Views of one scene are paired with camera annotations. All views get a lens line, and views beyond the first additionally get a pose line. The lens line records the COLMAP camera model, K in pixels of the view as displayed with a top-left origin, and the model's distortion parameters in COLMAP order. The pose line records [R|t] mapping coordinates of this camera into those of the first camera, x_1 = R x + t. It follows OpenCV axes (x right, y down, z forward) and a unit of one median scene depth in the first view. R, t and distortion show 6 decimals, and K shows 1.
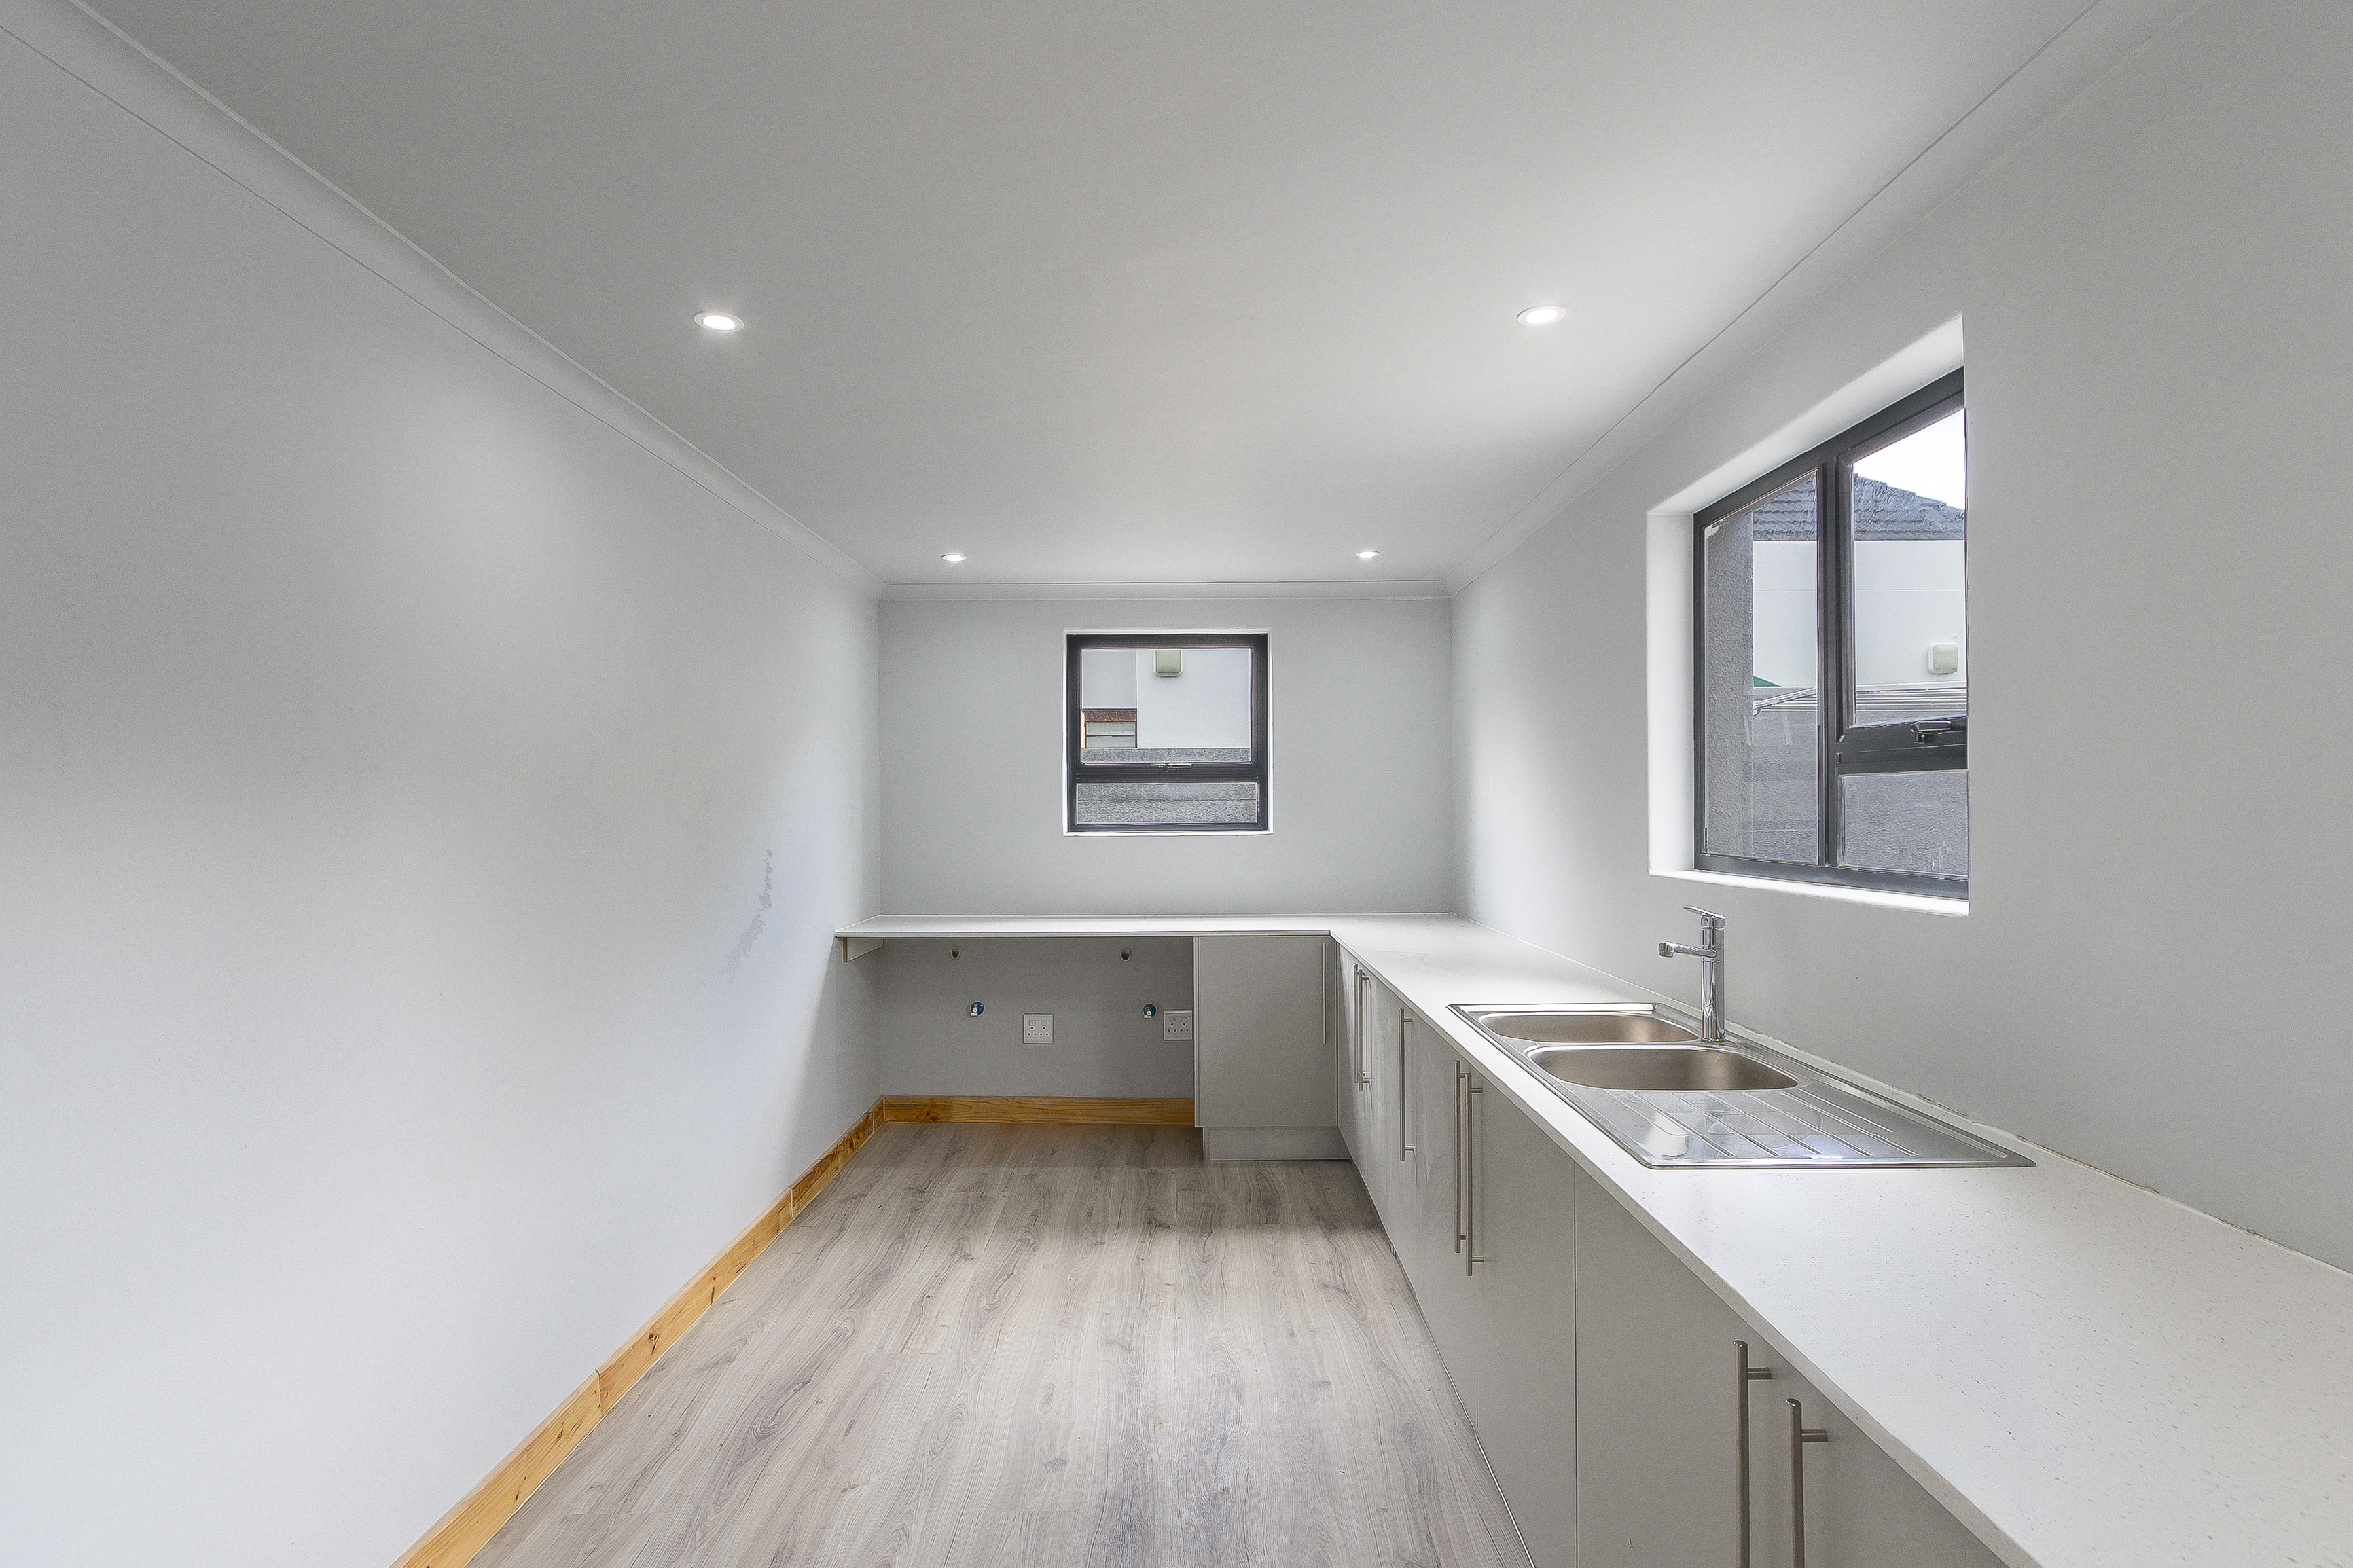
lens RADIAL K [[1159.2, 0, 1174.5], [0, 1159.2, 800.9], [0, 0, 1]] dist [-0.000051, -0.000061]
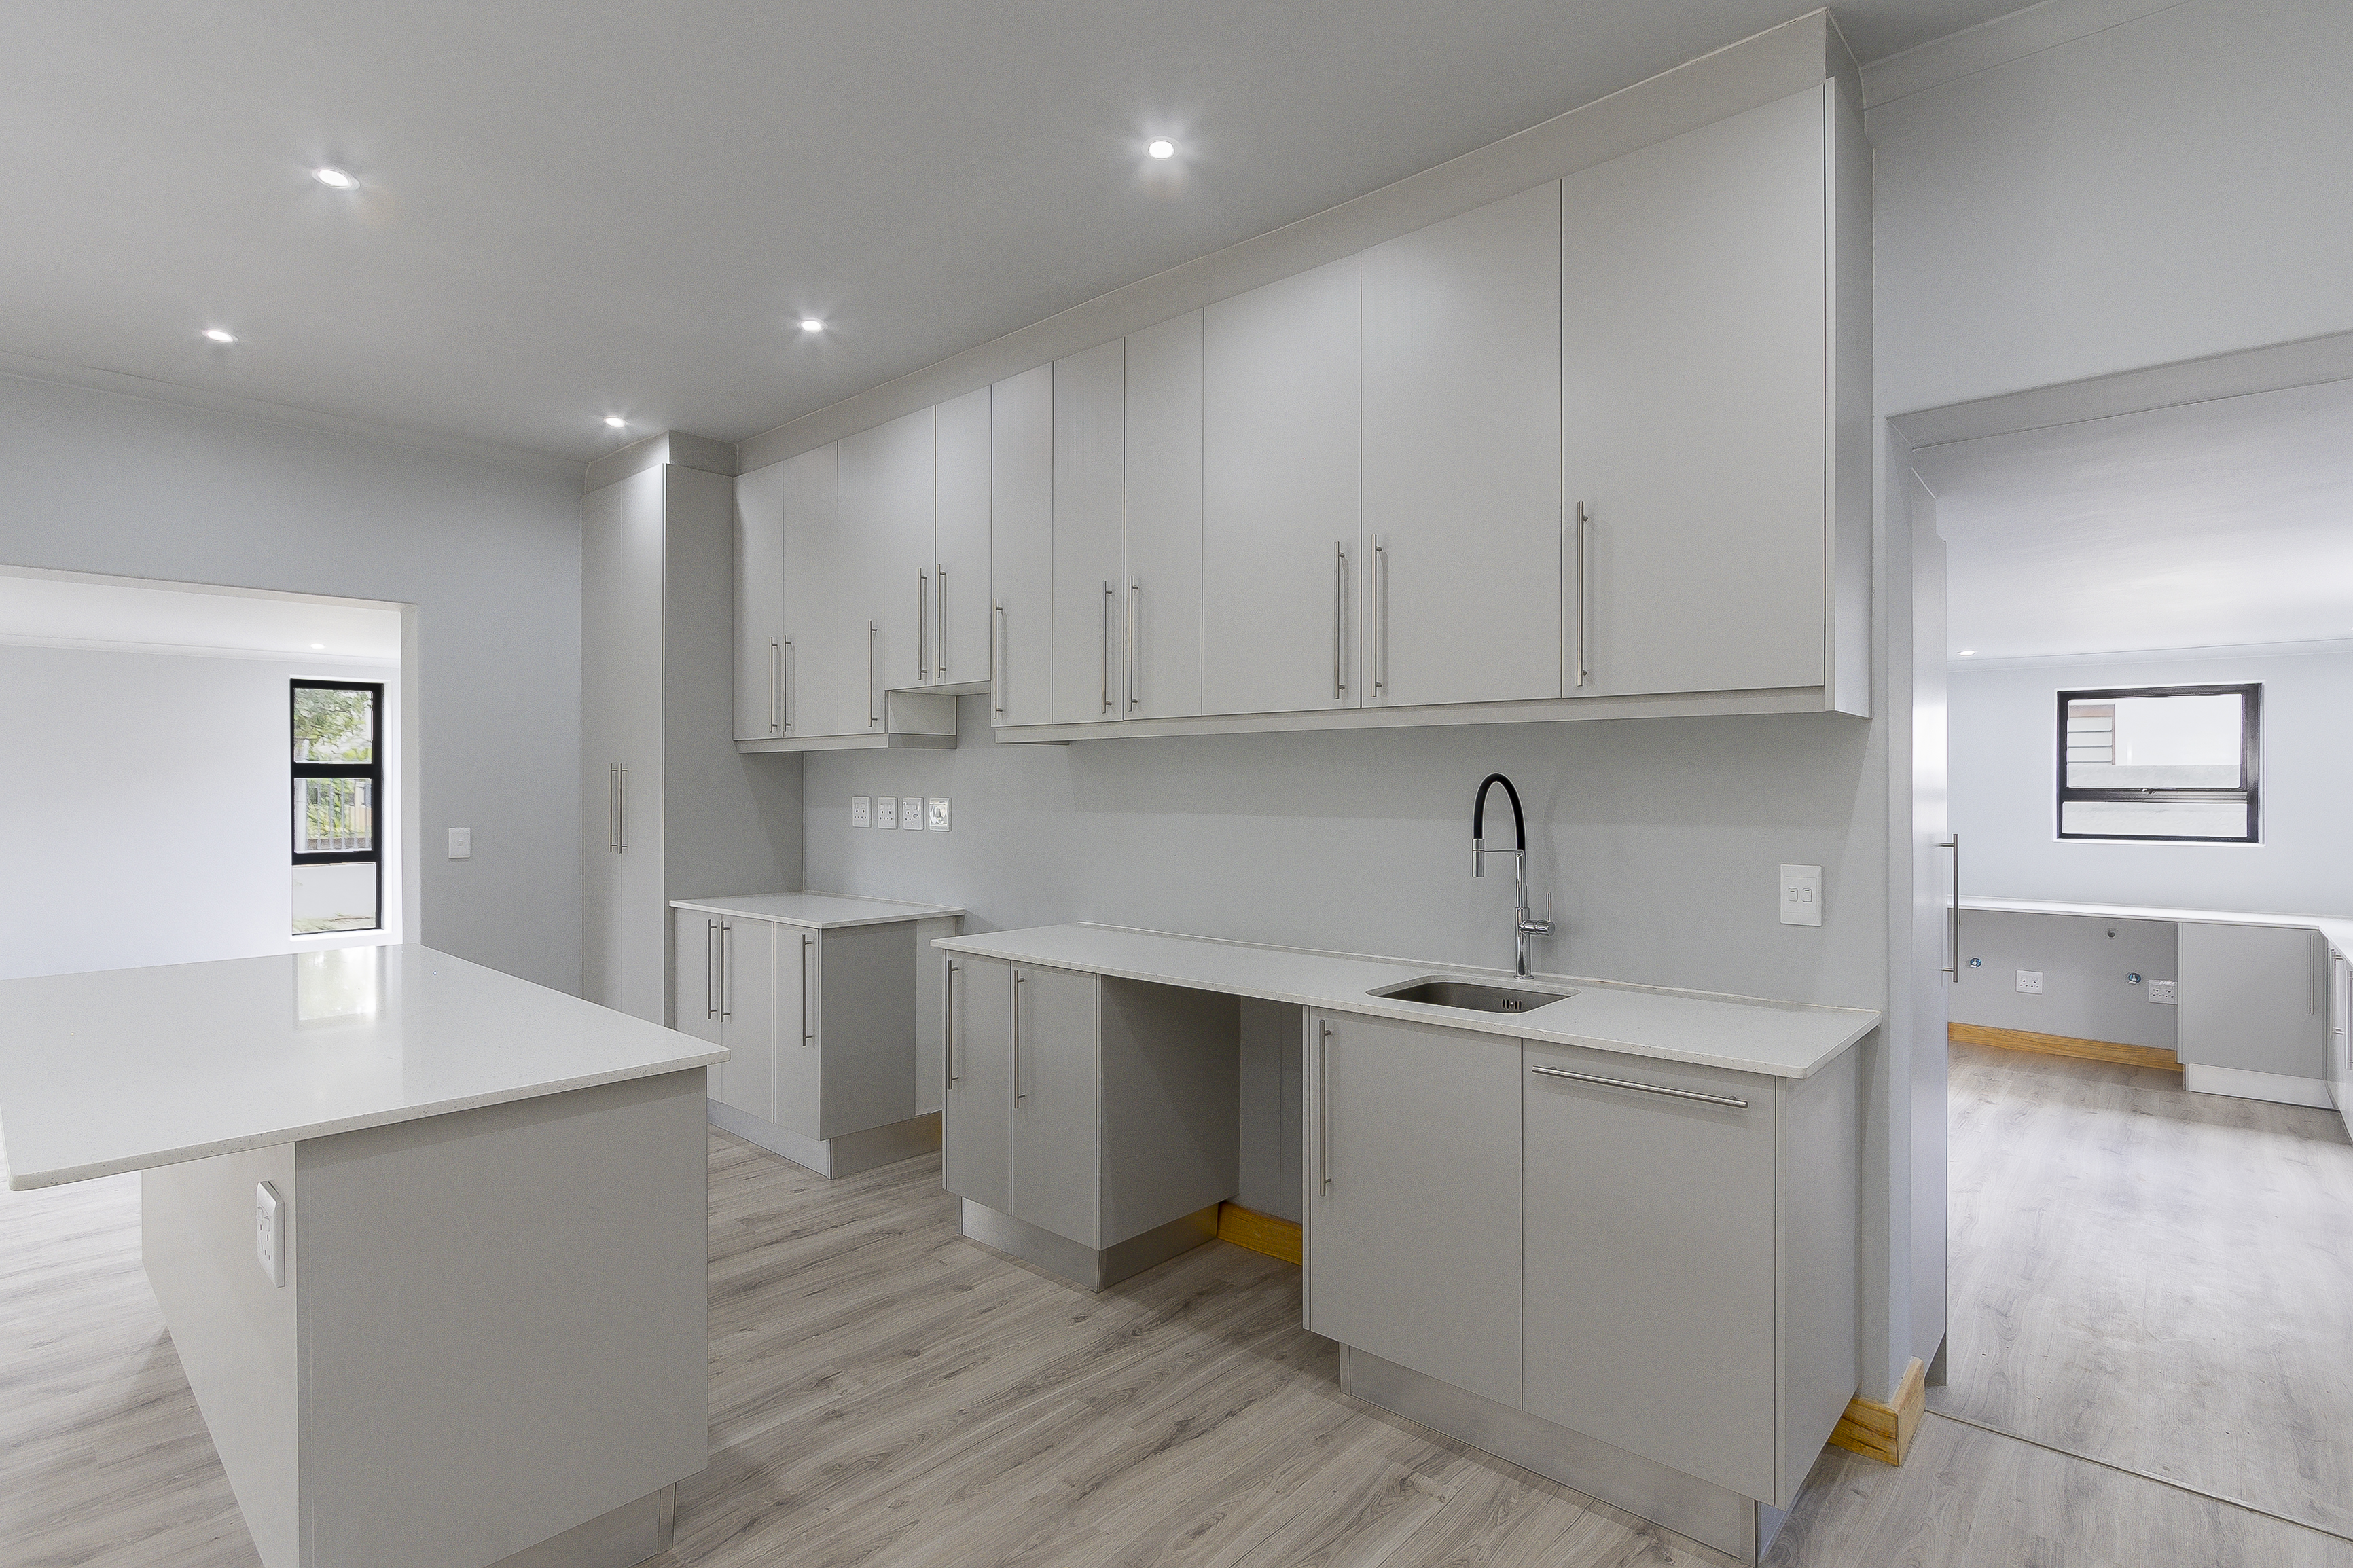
lens RADIAL K [[1159.2, 0, 1172.1], [0, 1159.2, 787.6], [0, 0, 1]] dist [-0.000051, -0.000061]
pose [[0.757215, 0.007622, -0.653121, 0.009710], [0.000335, 0.999927, 0.012058, -0.053979], [0.653165, -0.009349, 0.757157, -0.735024]]
